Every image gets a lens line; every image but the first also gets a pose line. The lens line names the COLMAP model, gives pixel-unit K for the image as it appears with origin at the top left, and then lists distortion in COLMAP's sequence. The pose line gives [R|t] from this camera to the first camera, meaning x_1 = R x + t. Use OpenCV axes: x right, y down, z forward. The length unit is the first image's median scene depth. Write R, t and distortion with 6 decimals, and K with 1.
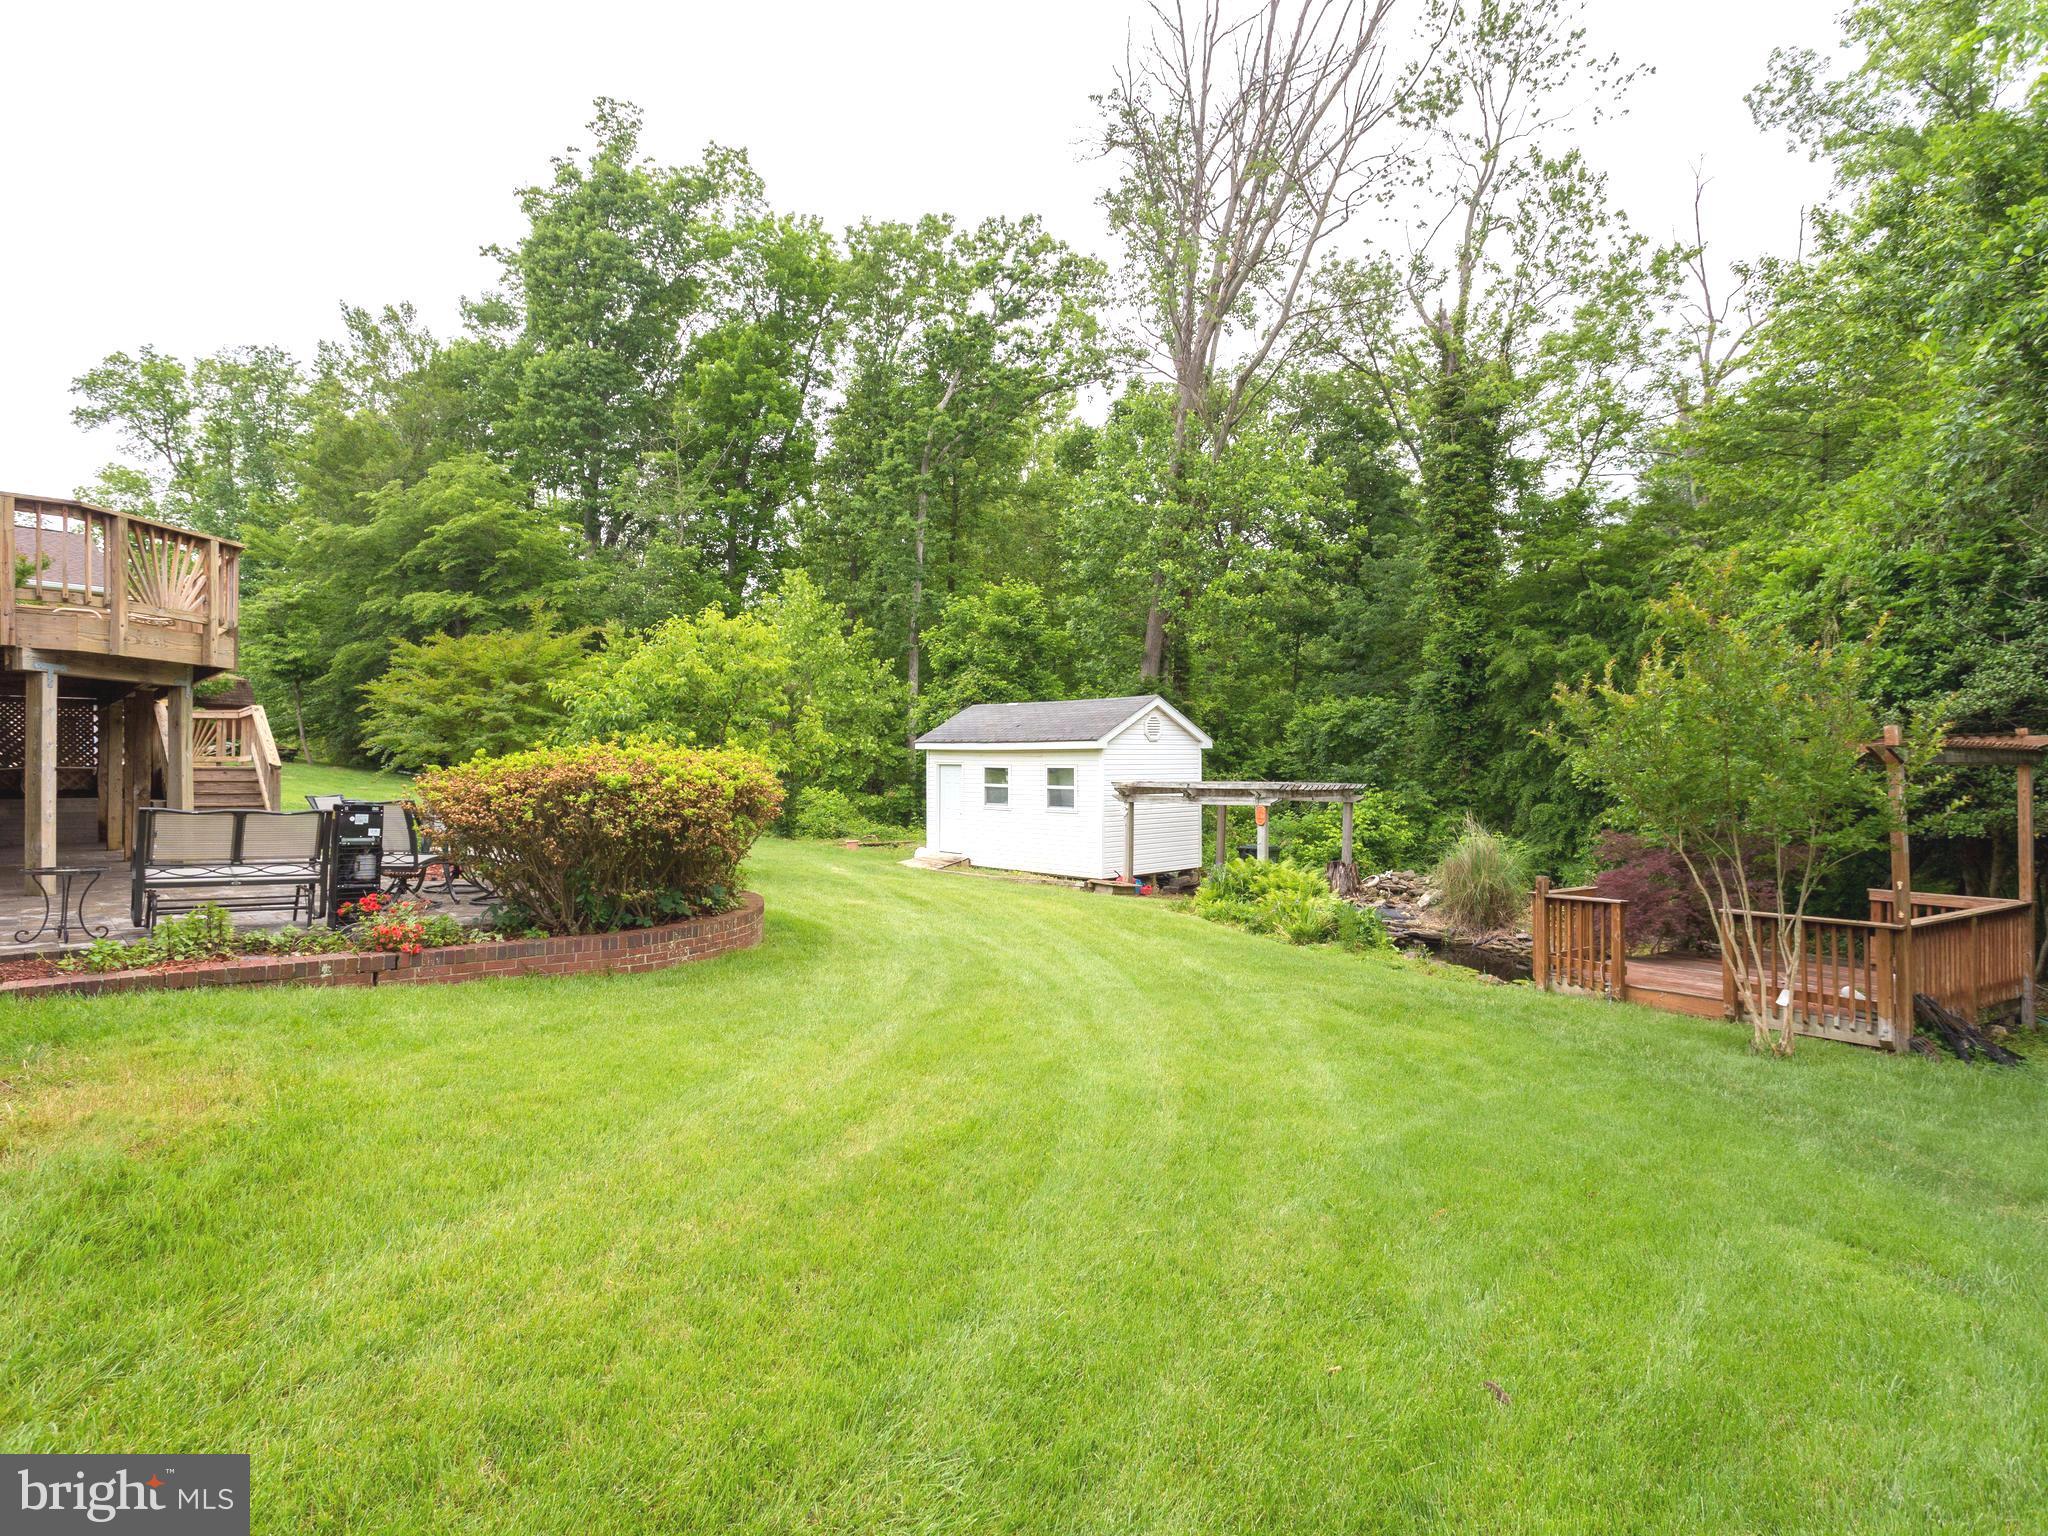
lens RADIAL K [[1108.4, 0, 1027.4], [0, 1108.4, 765.5], [0, 0, 1]] dist [0.004024, 0.000517]
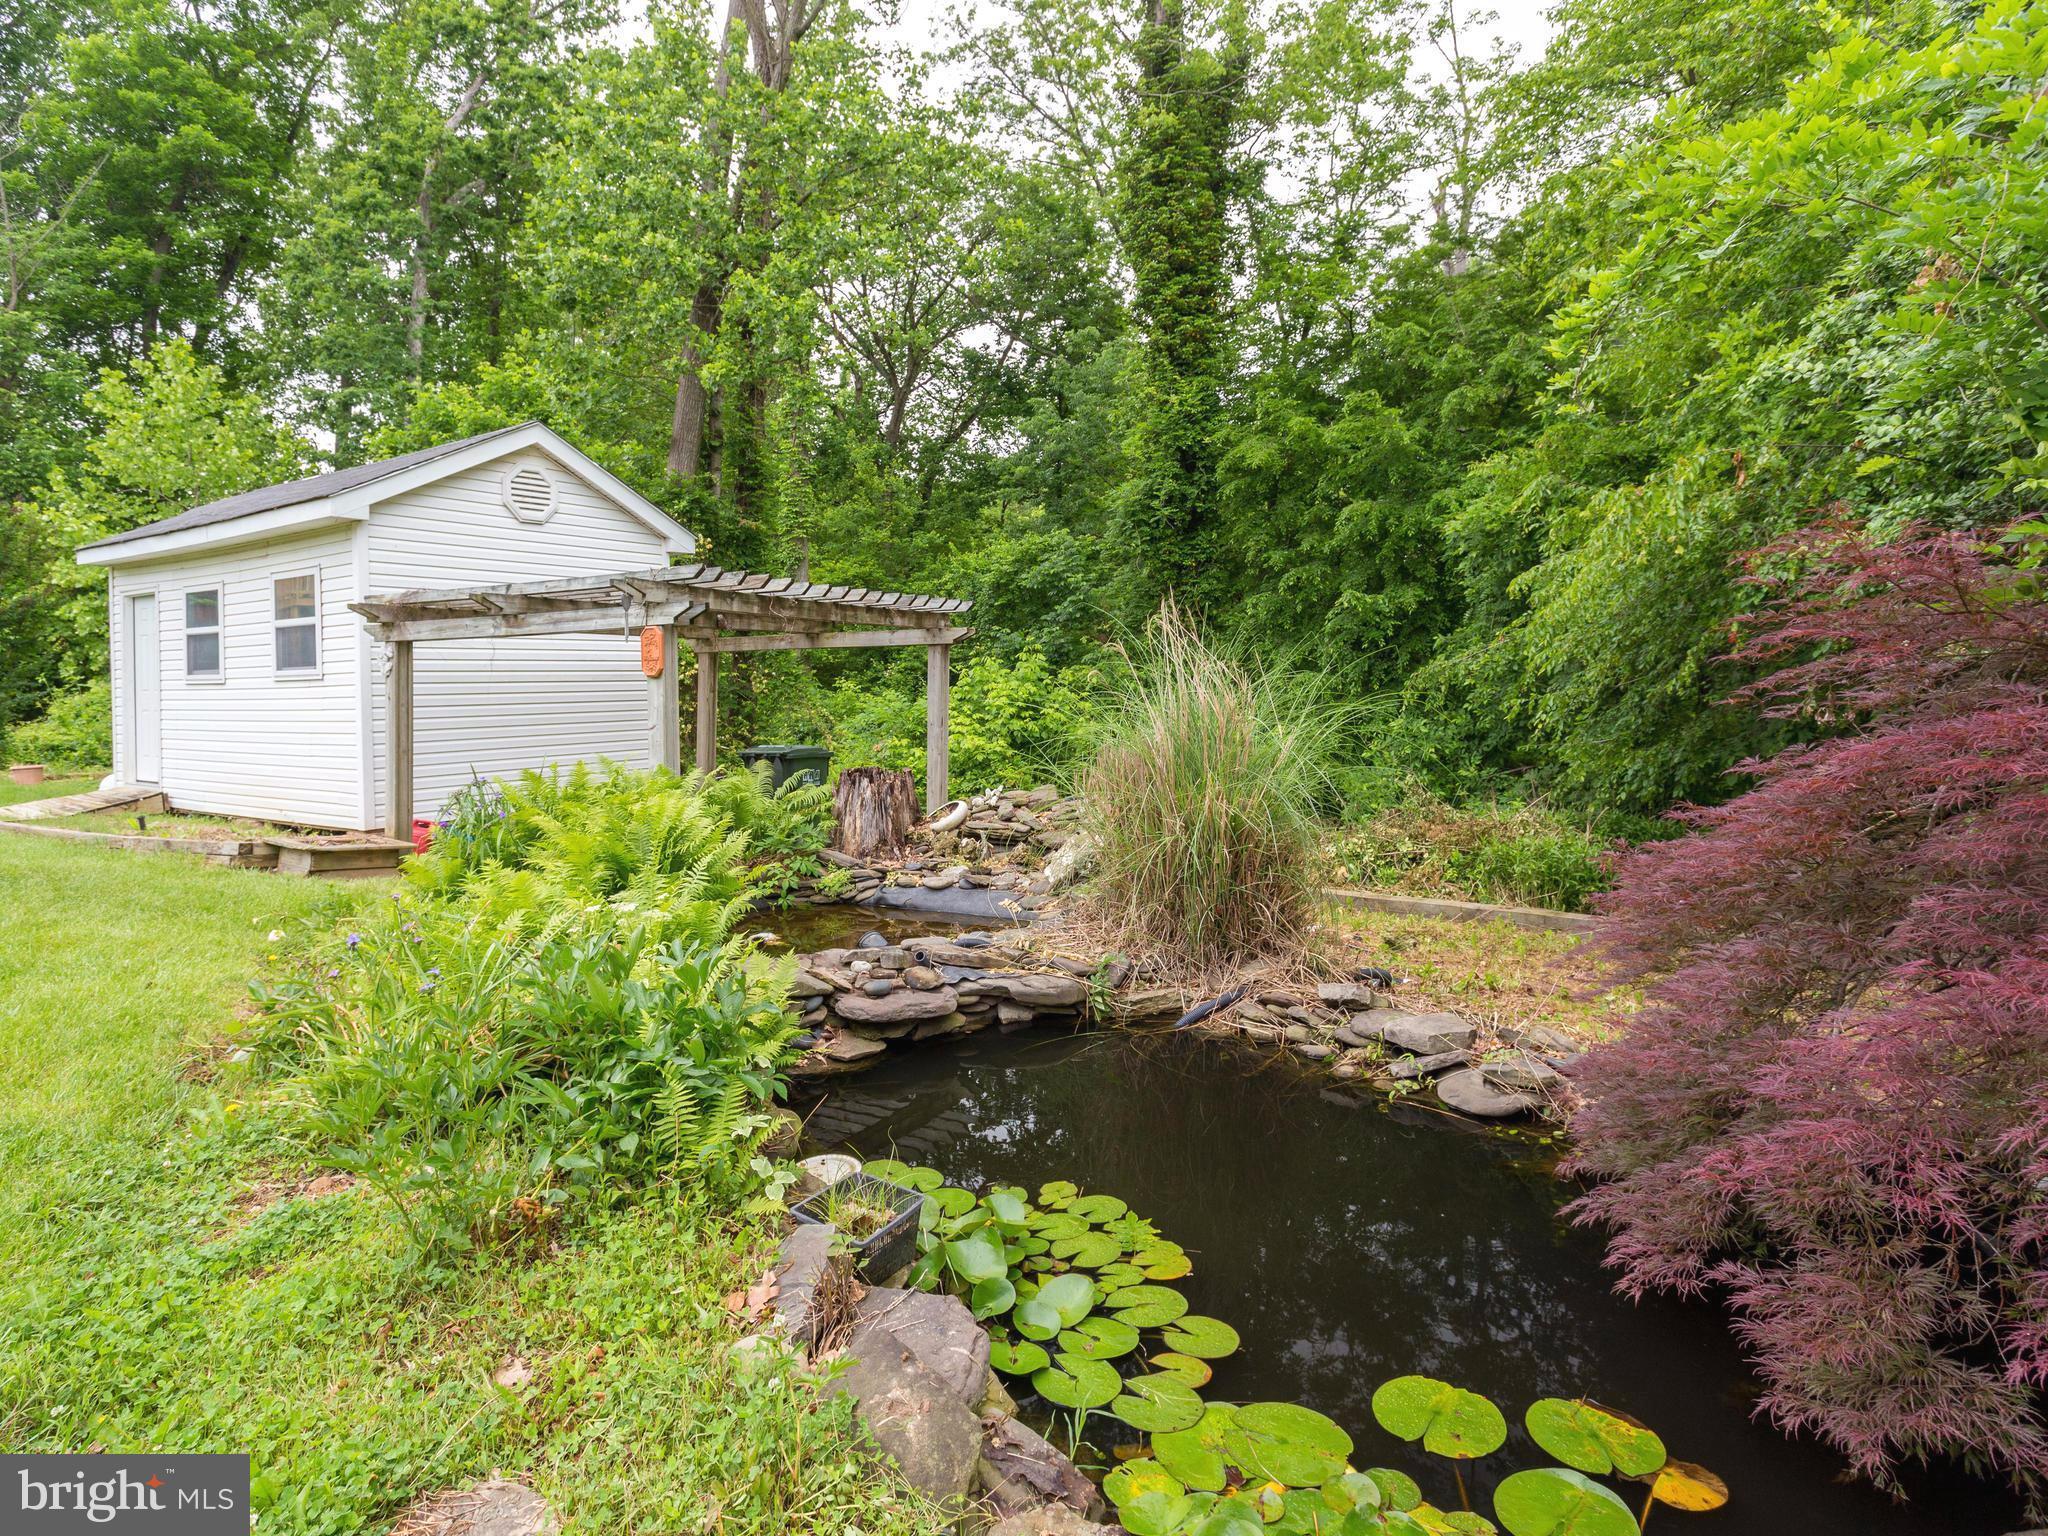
lens RADIAL K [[1120.0, 0, 1024.3], [0, 1120.0, 691.1], [0, 0, 1]] dist [0.003101, 0.000284]
pose [[0.976299, -0.013765, 0.215989, 0.169442], [0.014924, 0.999882, -0.003734, 0.041743], [-0.215912, 0.006869, 0.976389, 0.407856]]
